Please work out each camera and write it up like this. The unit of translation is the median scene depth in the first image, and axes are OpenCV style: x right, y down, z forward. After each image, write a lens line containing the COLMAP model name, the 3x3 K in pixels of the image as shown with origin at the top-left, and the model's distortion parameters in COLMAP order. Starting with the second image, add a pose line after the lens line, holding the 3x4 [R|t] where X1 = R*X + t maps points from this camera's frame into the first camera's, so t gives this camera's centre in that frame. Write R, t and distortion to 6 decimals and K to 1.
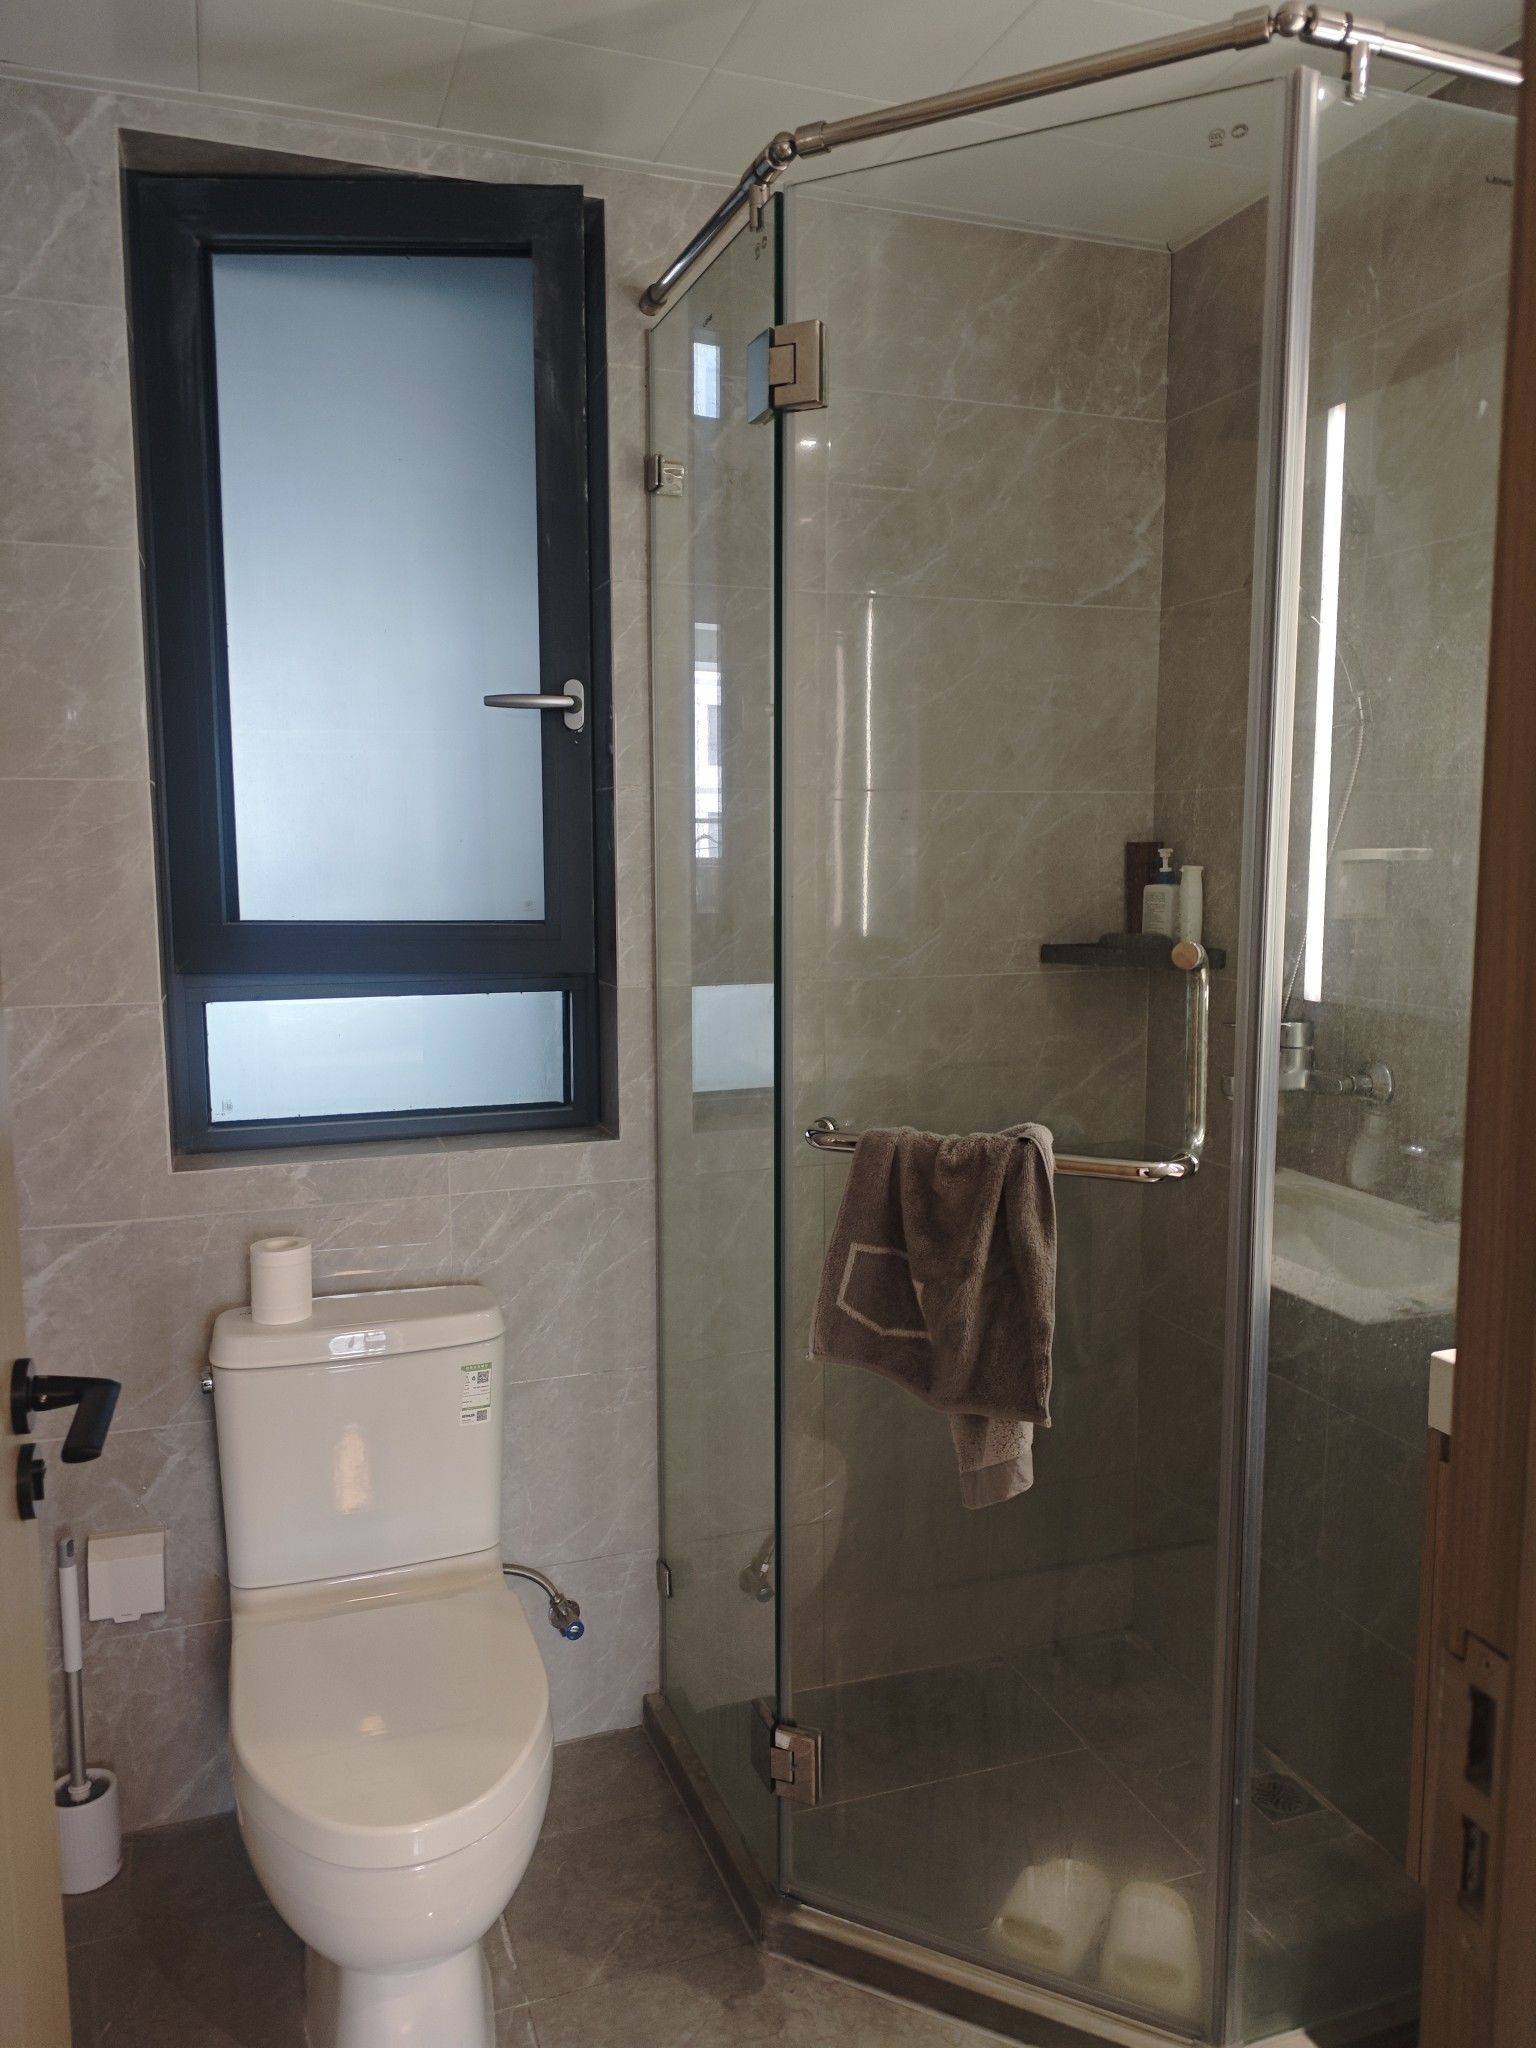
lens RADIAL K [[1480.7, 0, 769.6], [0, 1480.7, 1028.9], [0, 0, 1]] dist [0.035256, -0.002124]
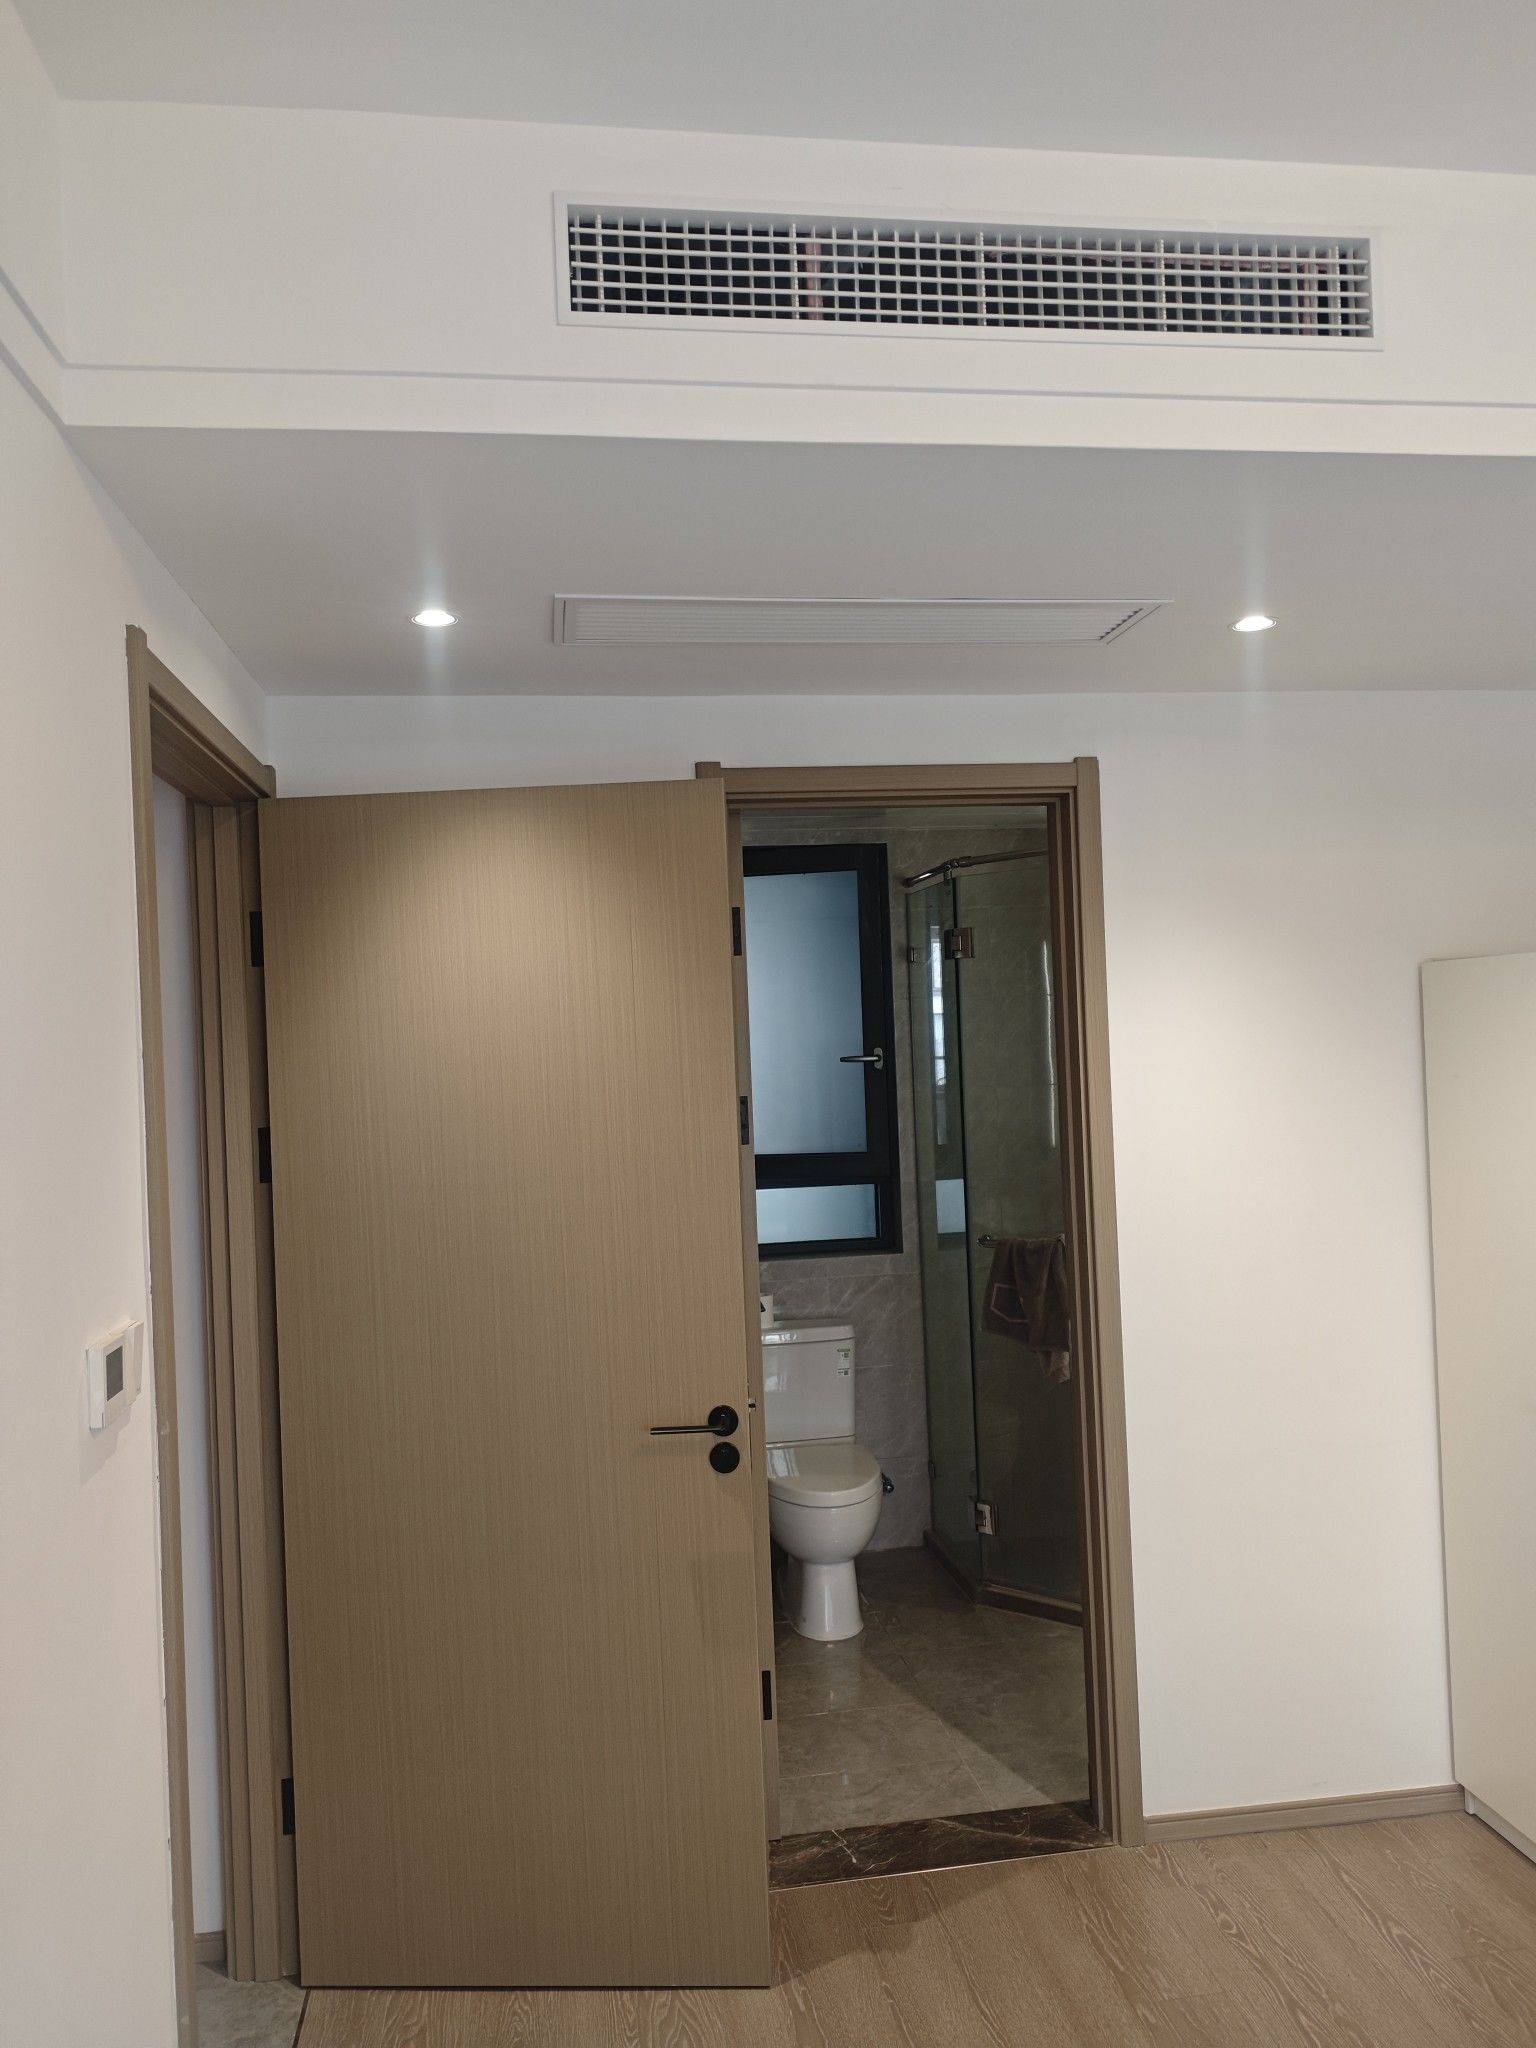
lens RADIAL K [[1480.7, 0, 768.8], [0, 1480.7, 1030.8], [0, 0, 1]] dist [0.035256, -0.002124]
pose [[0.981002, -0.039066, -0.190022, 0.136071], [0.015058, 0.991893, -0.126184, 0.024309], [0.193410, 0.120926, 0.973637, -1.239132]]
